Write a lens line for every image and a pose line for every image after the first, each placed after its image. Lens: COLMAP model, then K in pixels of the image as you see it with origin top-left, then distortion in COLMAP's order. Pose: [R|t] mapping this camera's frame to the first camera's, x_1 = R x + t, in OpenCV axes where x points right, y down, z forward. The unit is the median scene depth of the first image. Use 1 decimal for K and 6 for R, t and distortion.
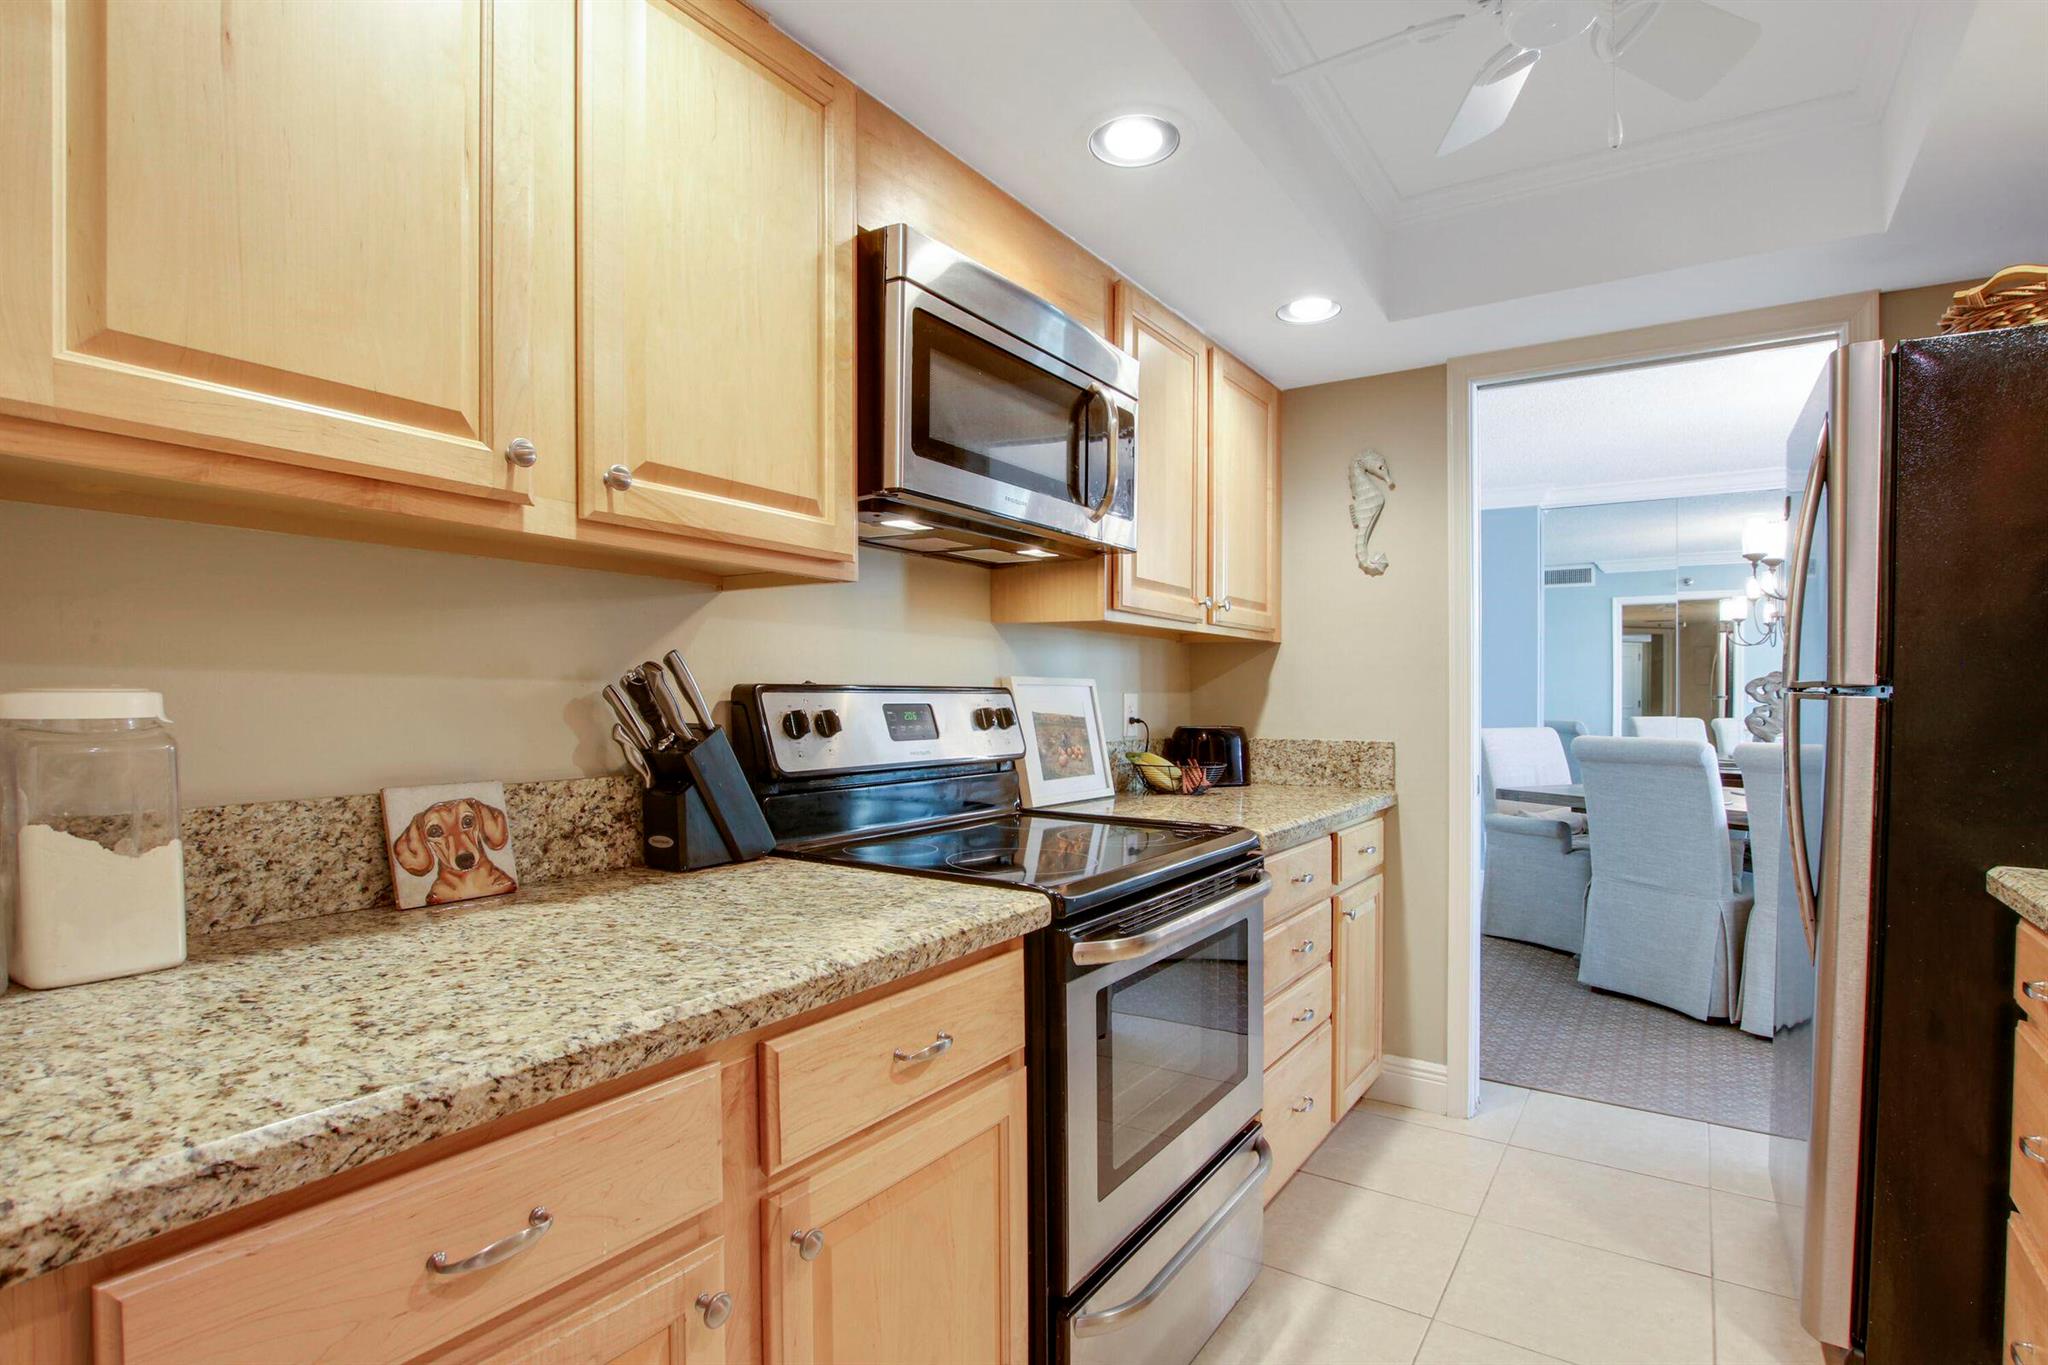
lens RADIAL K [[1024.7, 0, 1027.0], [0, 1024.7, 727.2], [0, 0, 1]] dist [-0.002345, 0.000103]
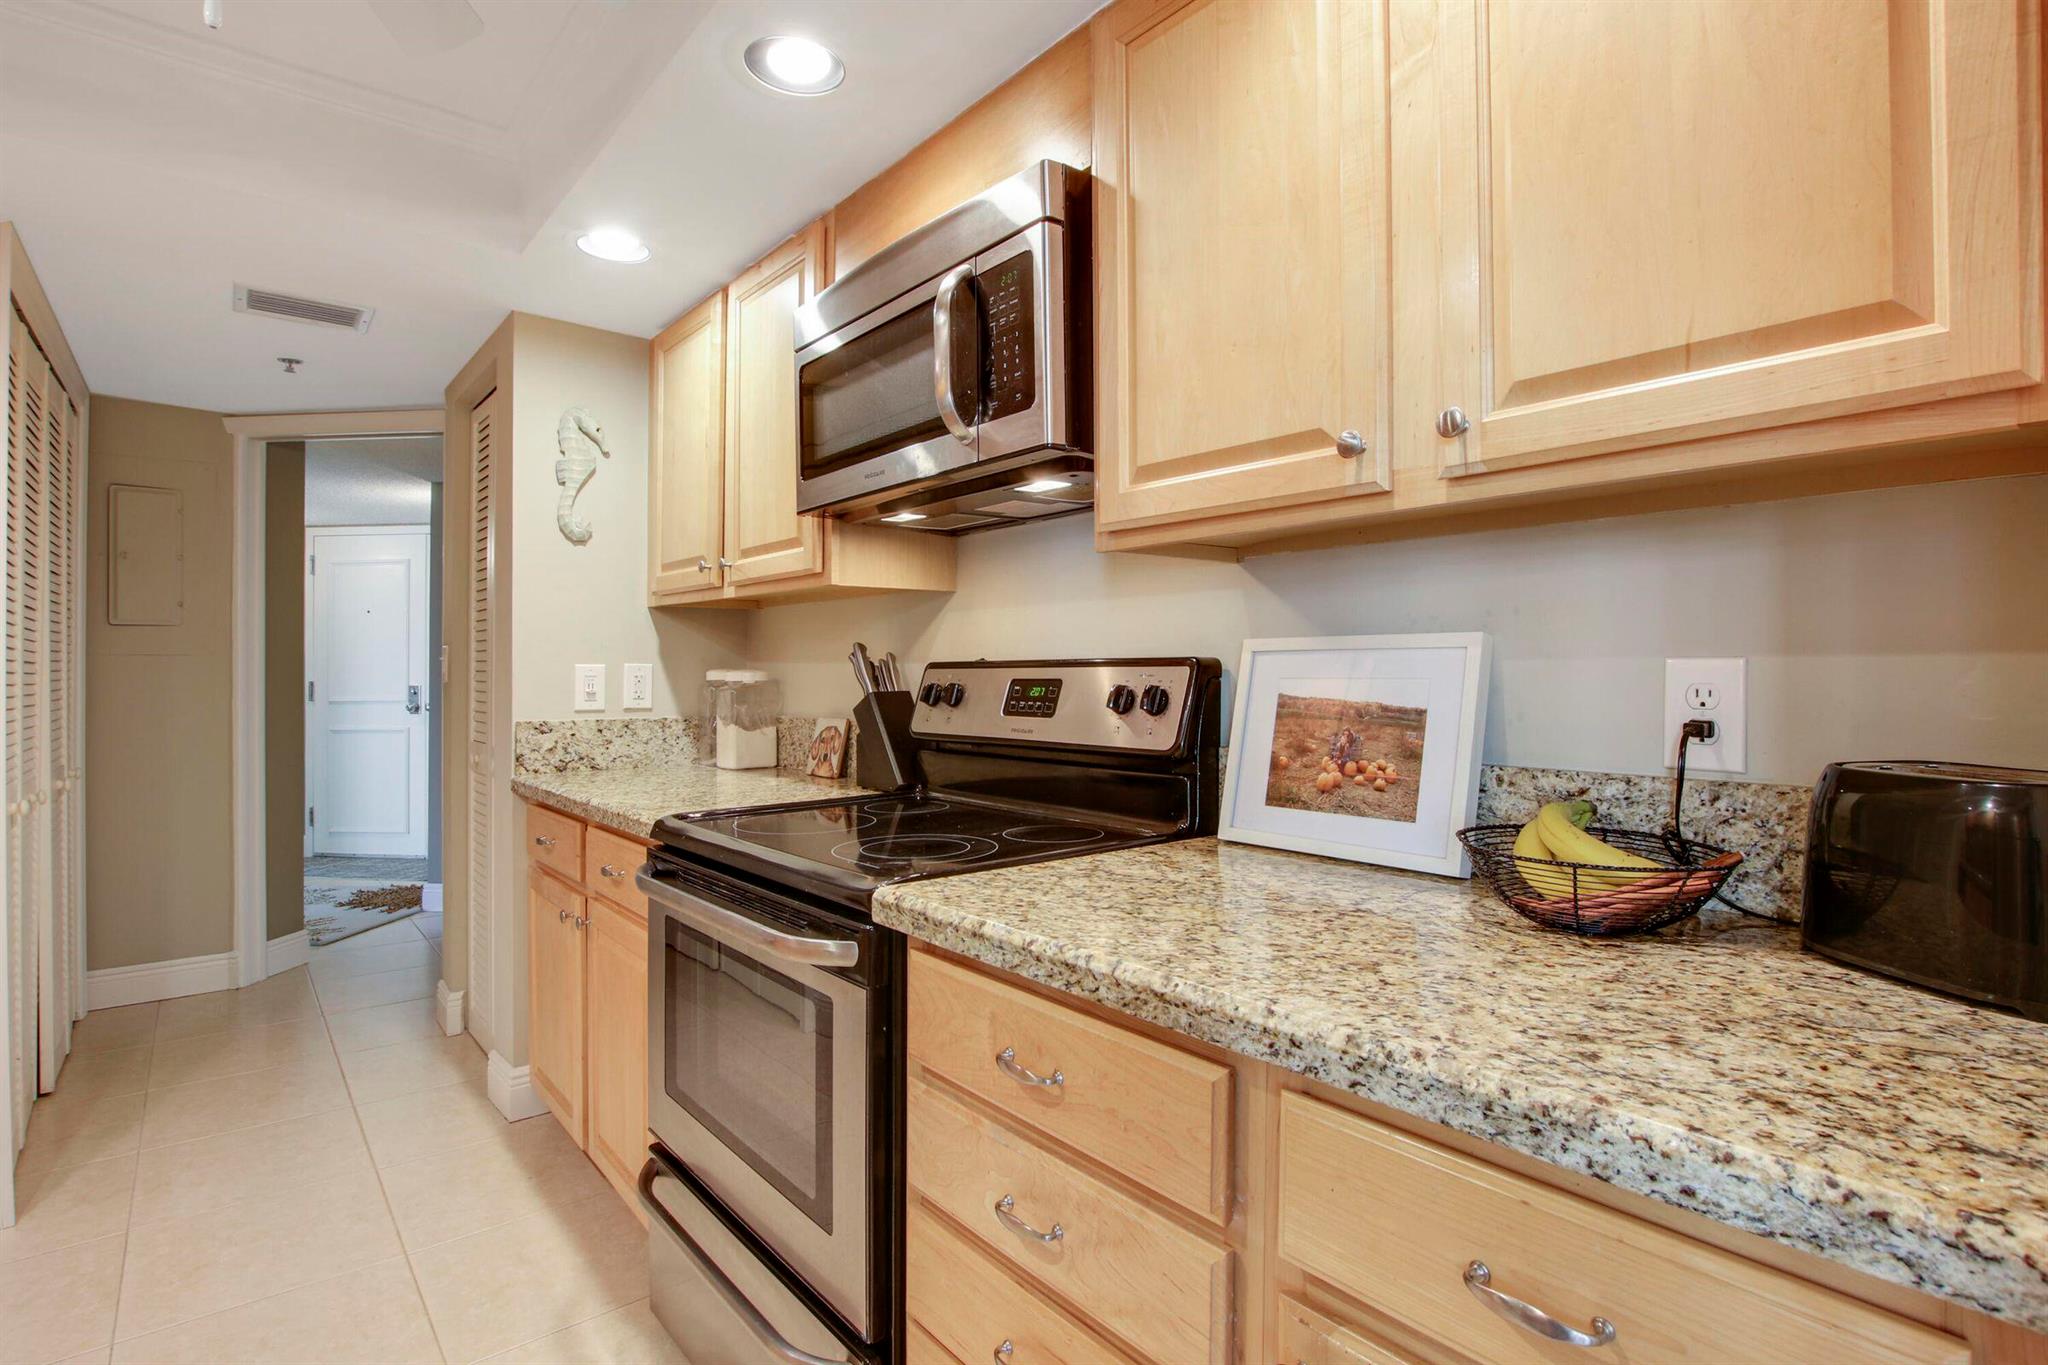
lens RADIAL K [[1034.5, 0, 1024.3], [0, 1034.5, 667.6], [0, 0, 1]] dist [-0.001991, -0.000361]
pose [[-0.308630, -0.007523, -0.951152, 0.742471], [-0.024569, 0.999698, 0.000065, -0.030794], [0.950865, 0.023389, -0.308722, 1.198628]]
